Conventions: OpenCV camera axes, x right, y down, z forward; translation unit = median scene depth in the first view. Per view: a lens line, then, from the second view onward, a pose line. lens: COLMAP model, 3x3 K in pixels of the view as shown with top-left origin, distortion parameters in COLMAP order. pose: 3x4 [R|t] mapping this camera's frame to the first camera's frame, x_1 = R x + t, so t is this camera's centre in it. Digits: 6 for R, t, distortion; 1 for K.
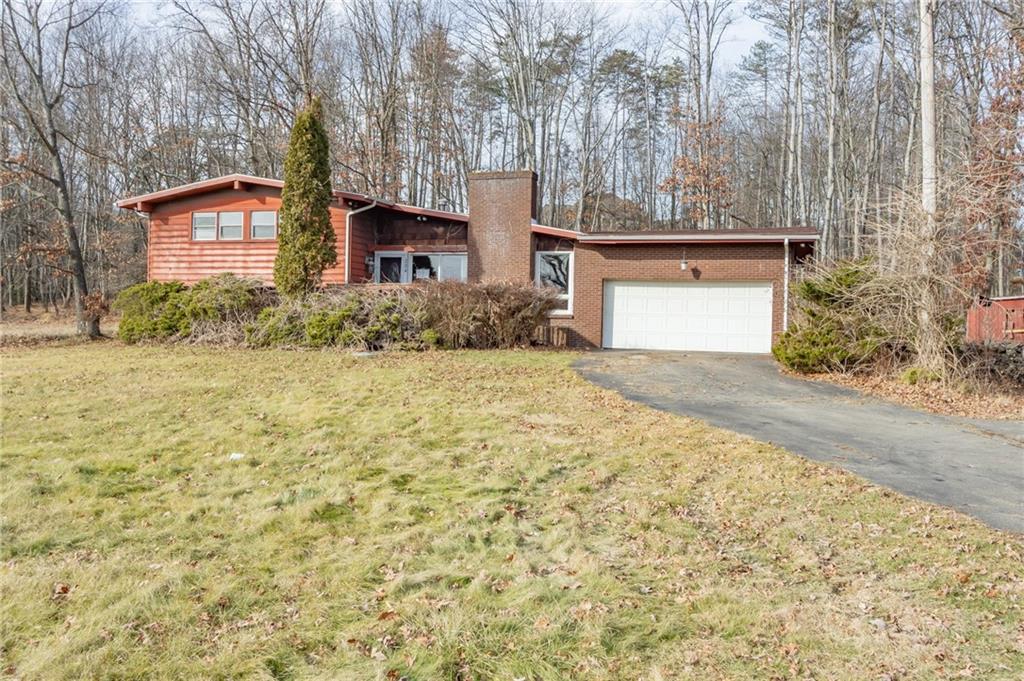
lens RADIAL K [[958.6, 0, 513.3], [0, 958.6, 338.6], [0, 0, 1]] dist [0.005456, 0.000000]
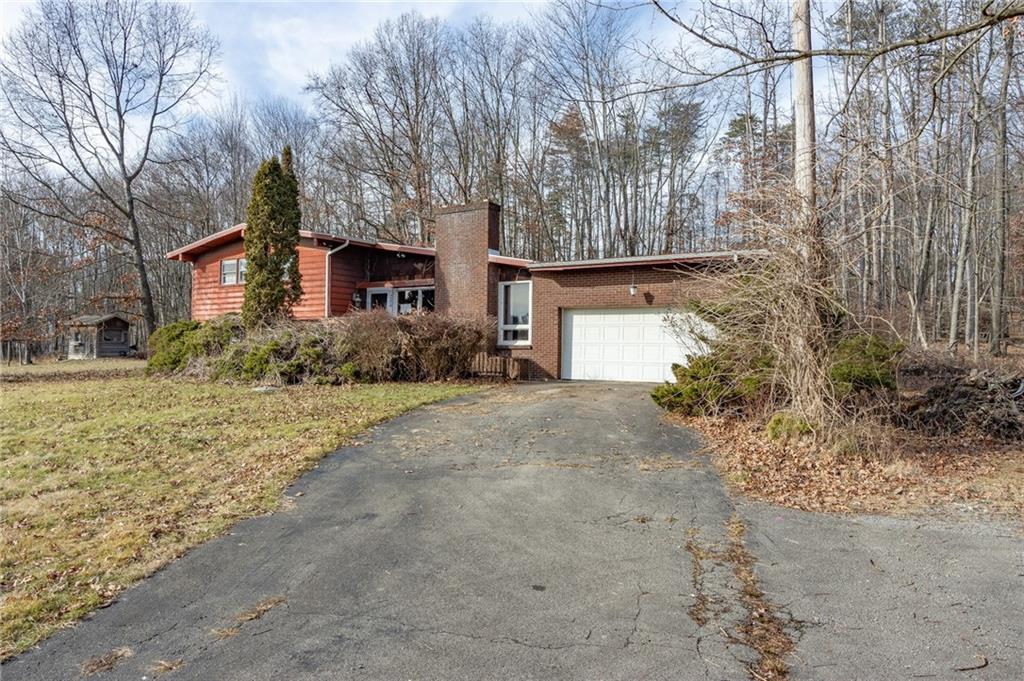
lens RADIAL K [[729.8, 0, 509.5], [0, 729.8, 341.8], [0, 0, 1]] dist [-0.006191, 0.000494]
pose [[0.965145, -0.017082, -0.261158, 0.234199], [0.009264, 0.999472, -0.031137, -0.005252], [0.261552, 0.027632, 0.964794, 0.274996]]
